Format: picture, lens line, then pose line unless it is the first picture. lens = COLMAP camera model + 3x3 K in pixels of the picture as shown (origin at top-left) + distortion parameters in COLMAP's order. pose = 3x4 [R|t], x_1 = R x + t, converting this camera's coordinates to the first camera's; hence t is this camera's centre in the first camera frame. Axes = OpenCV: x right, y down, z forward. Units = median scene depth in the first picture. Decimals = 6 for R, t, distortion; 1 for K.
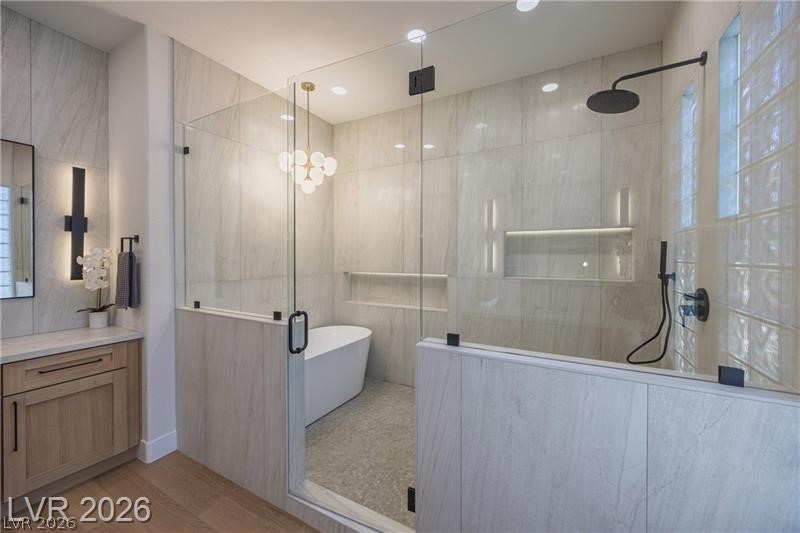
lens RADIAL K [[307.1, 0, 401.7], [0, 307.1, 262.1], [0, 0, 1]] dist [-0.000637, -0.000092]
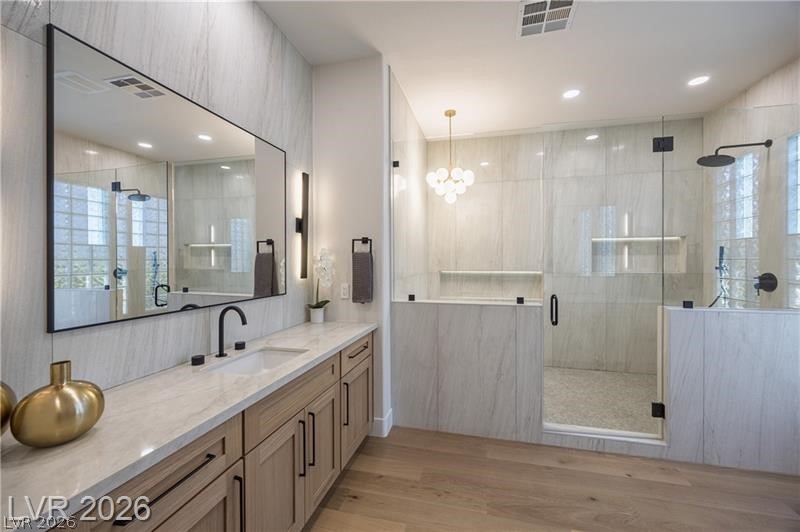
lens RADIAL K [[310.6, 0, 400.7], [0, 310.6, 263.7], [0, 0, 1]] dist [0.000463, 0.000018]
pose [[0.967586, -0.005885, 0.252473, -1.024161], [0.008186, 0.999934, -0.008066, 0.020018], [-0.252409, 0.009871, 0.967570, -0.132585]]
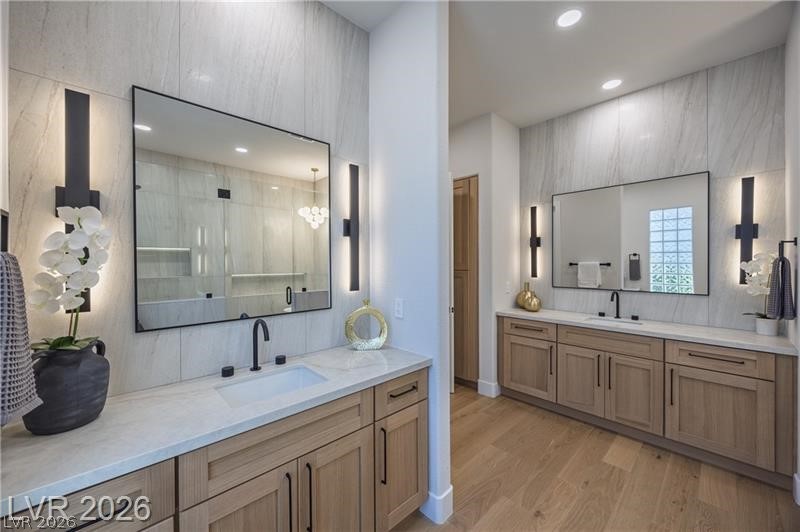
lens RADIAL K [[310.6, 0, 400.7], [0, 310.6, 263.7], [0, 0, 1]] dist [0.000463, 0.000018]
pose [[-0.301501, 0.000518, -0.953466, 0.323588], [-0.010847, 0.999933, 0.003973, -0.004001], [0.953404, 0.011540, -0.301475, 0.197330]]
